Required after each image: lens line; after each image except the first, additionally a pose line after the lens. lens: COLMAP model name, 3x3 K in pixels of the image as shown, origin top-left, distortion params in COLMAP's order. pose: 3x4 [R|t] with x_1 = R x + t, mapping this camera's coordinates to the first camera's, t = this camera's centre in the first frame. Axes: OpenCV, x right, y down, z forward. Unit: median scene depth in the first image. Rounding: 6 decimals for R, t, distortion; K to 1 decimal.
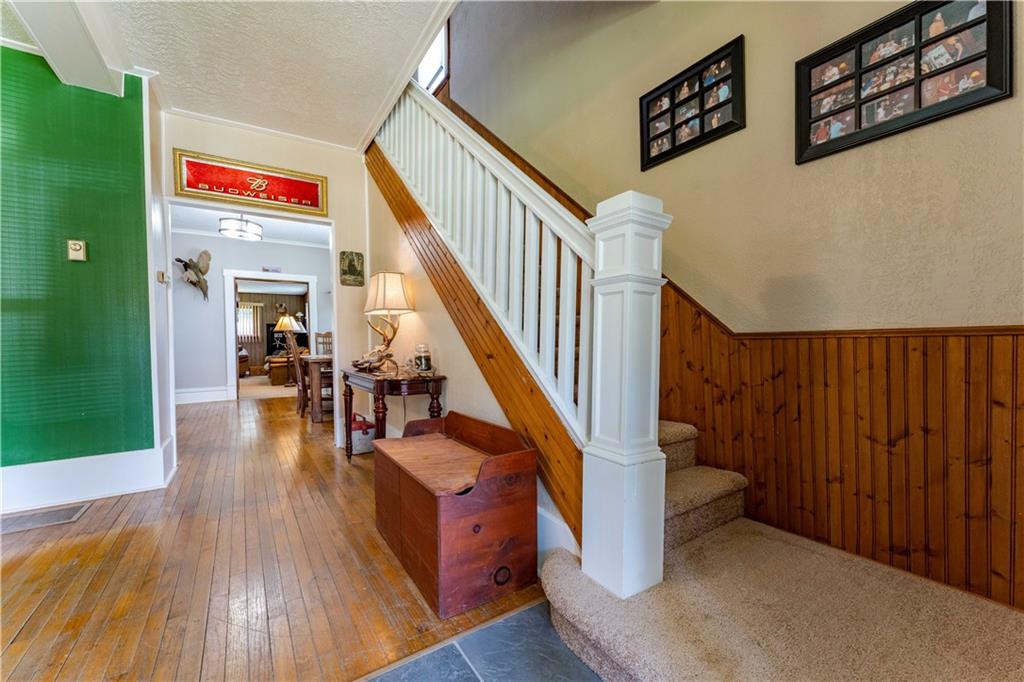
lens RADIAL K [[408.9, 0, 508.6], [0, 408.9, 354.3], [0, 0, 1]] dist [-0.001115, -0.000025]
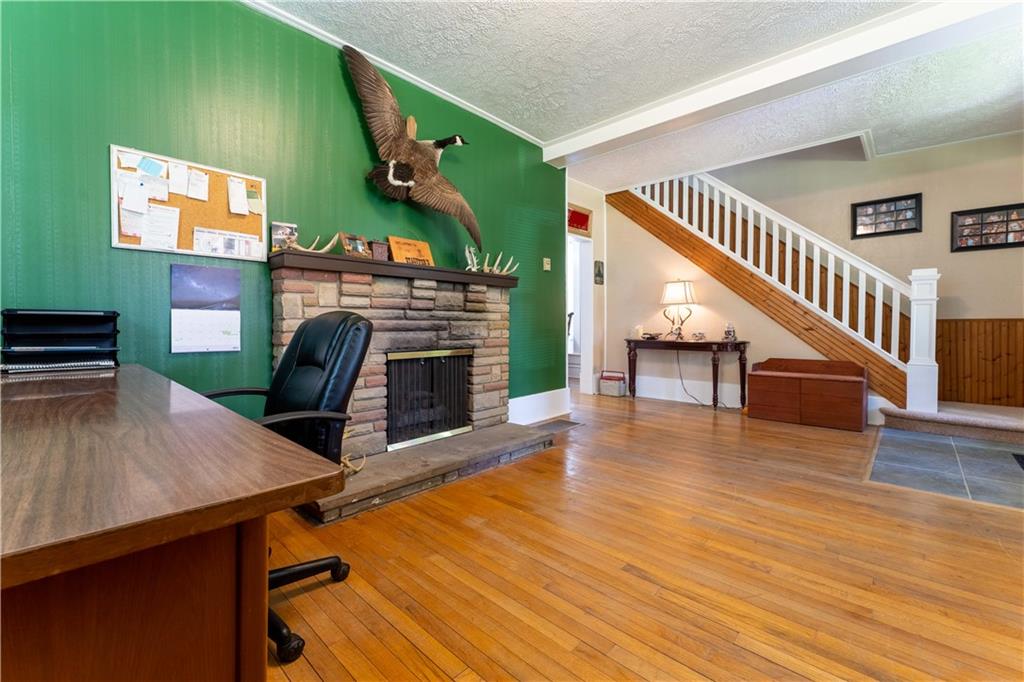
lens RADIAL K [[400.7, 0, 510.1], [0, 400.7, 336.6], [0, 0, 1]] dist [0.000425, 0.000012]
pose [[0.978575, 0.002152, 0.205878, -2.440674], [-0.001590, 0.999995, -0.002900, 0.062288], [-0.205883, 0.002510, 0.978573, -0.847078]]
